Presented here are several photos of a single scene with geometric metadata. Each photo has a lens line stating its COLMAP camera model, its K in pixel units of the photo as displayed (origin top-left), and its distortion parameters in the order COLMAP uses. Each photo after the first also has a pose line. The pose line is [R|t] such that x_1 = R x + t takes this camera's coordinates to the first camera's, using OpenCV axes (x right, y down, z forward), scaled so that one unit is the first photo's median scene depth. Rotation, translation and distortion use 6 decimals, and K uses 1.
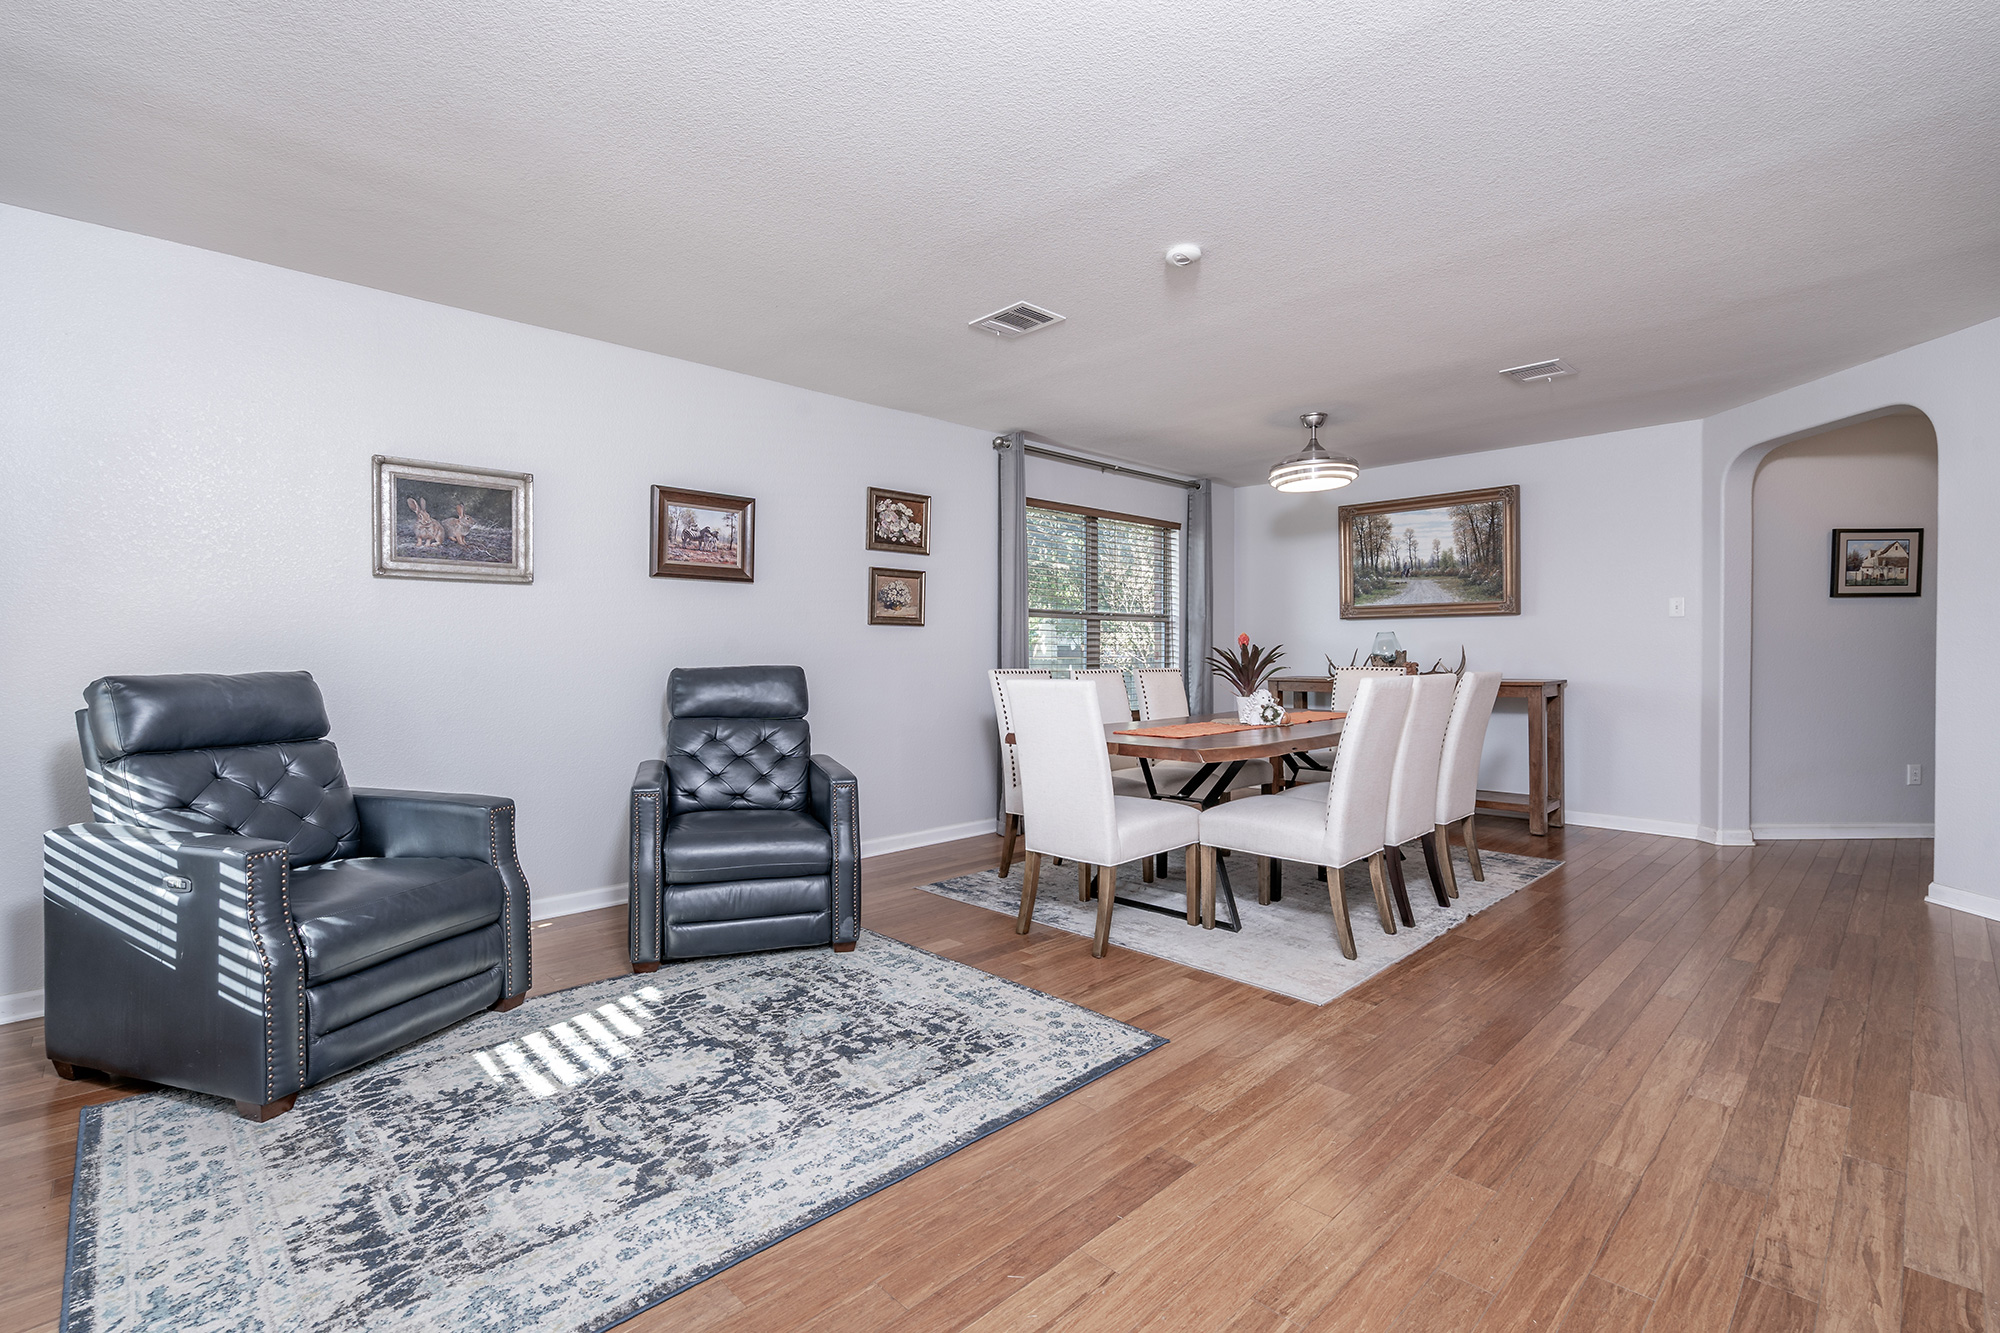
lens RADIAL K [[919.4, 0, 999.7], [0, 919.4, 657.0], [0, 0, 1]] dist [-0.004114, -0.000420]
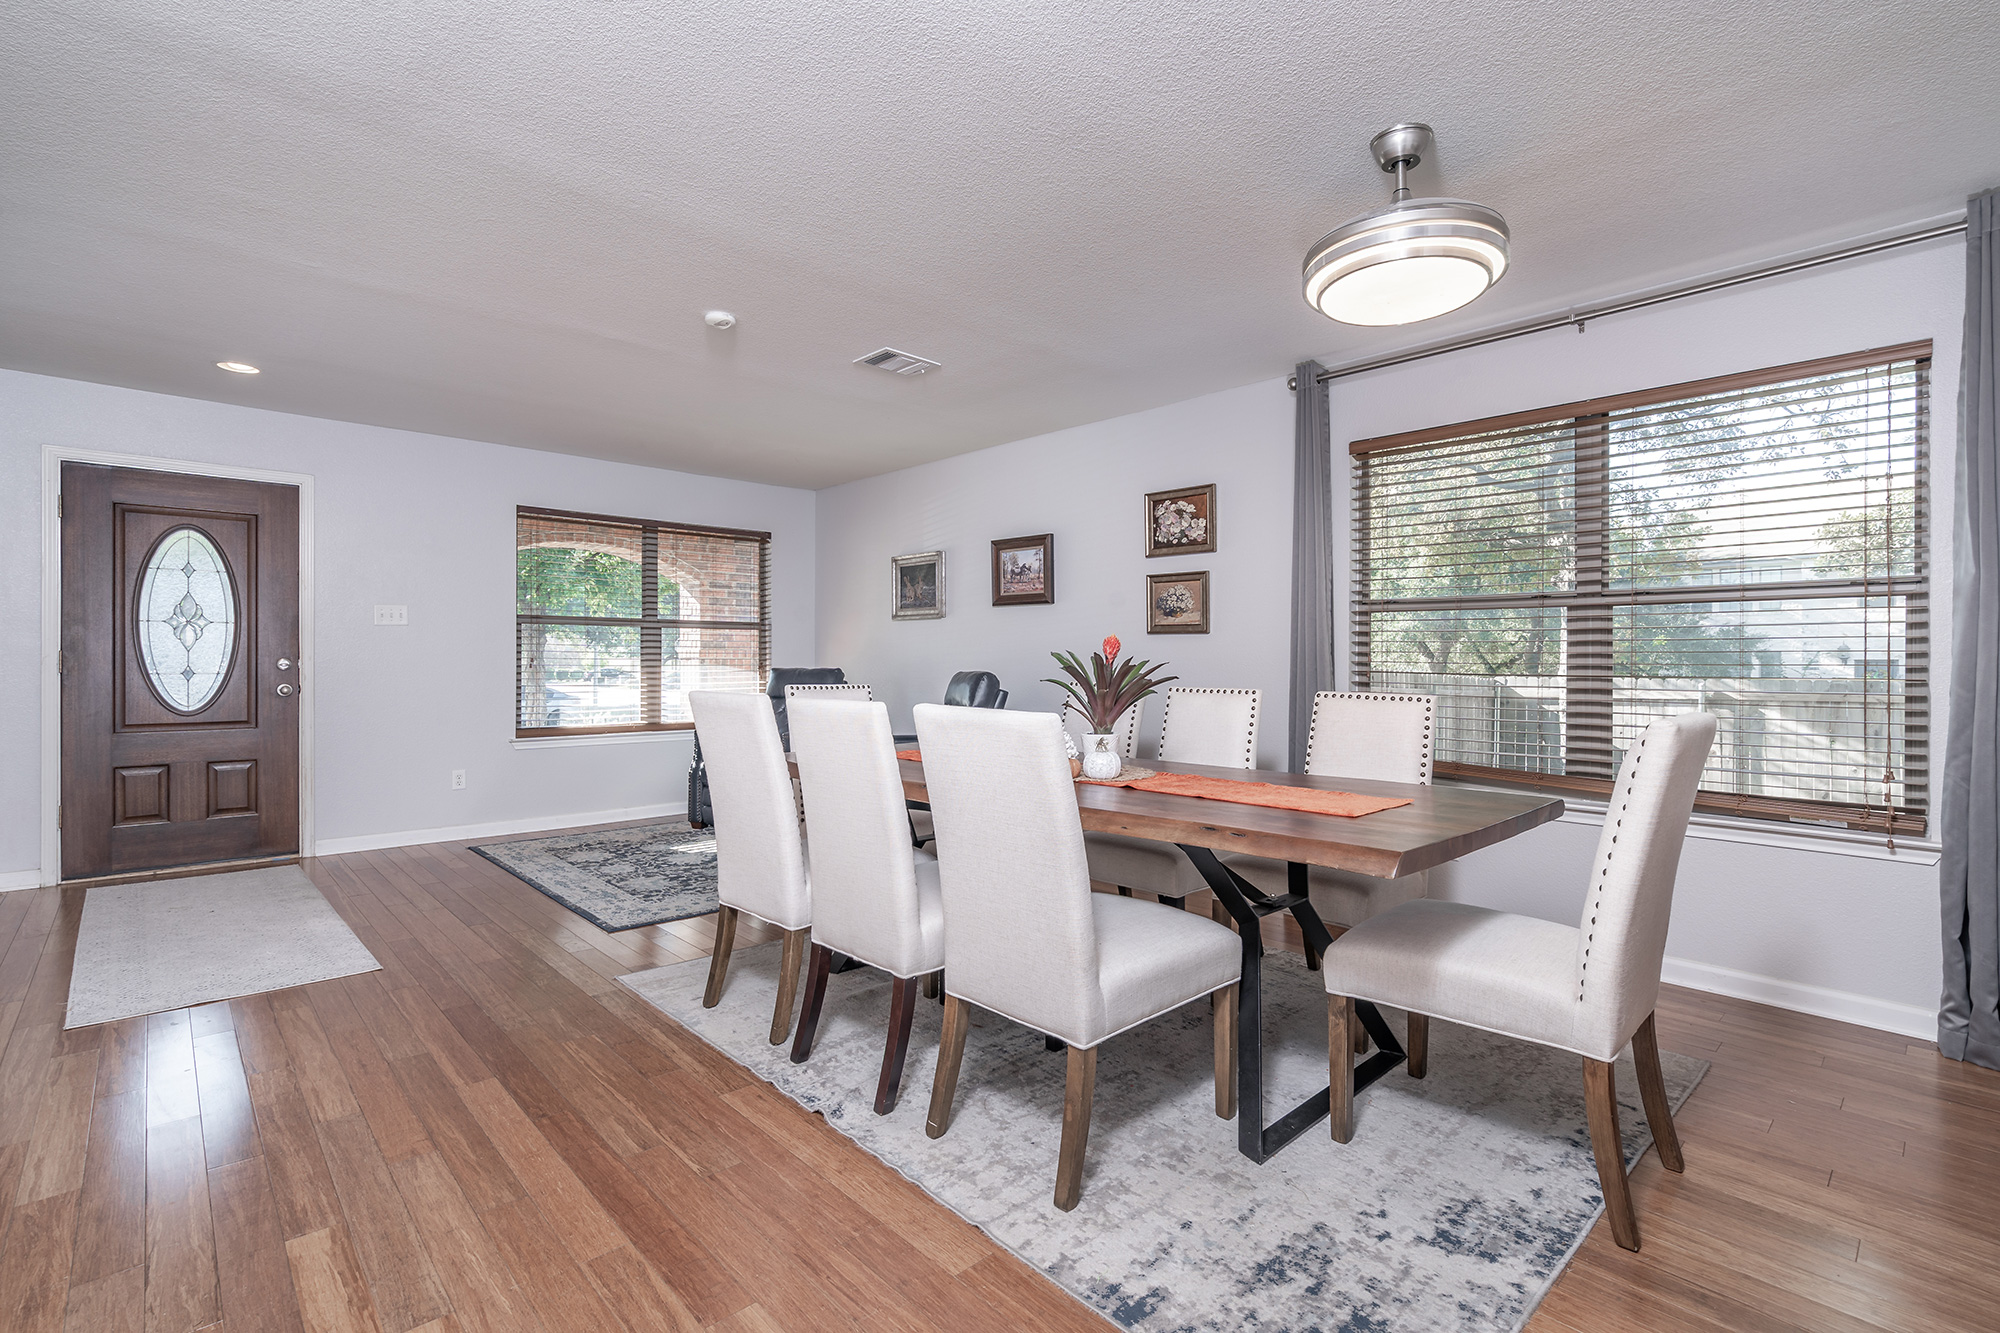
lens RADIAL K [[919.4, 0, 1000.3], [0, 919.4, 661.9], [0, 0, 1]] dist [-0.004114, -0.000420]
pose [[-0.030656, 0.007886, -0.999499, 0.838649], [-0.008964, 0.999926, 0.008164, -0.011878], [0.999490, 0.009210, -0.030583, 0.865576]]
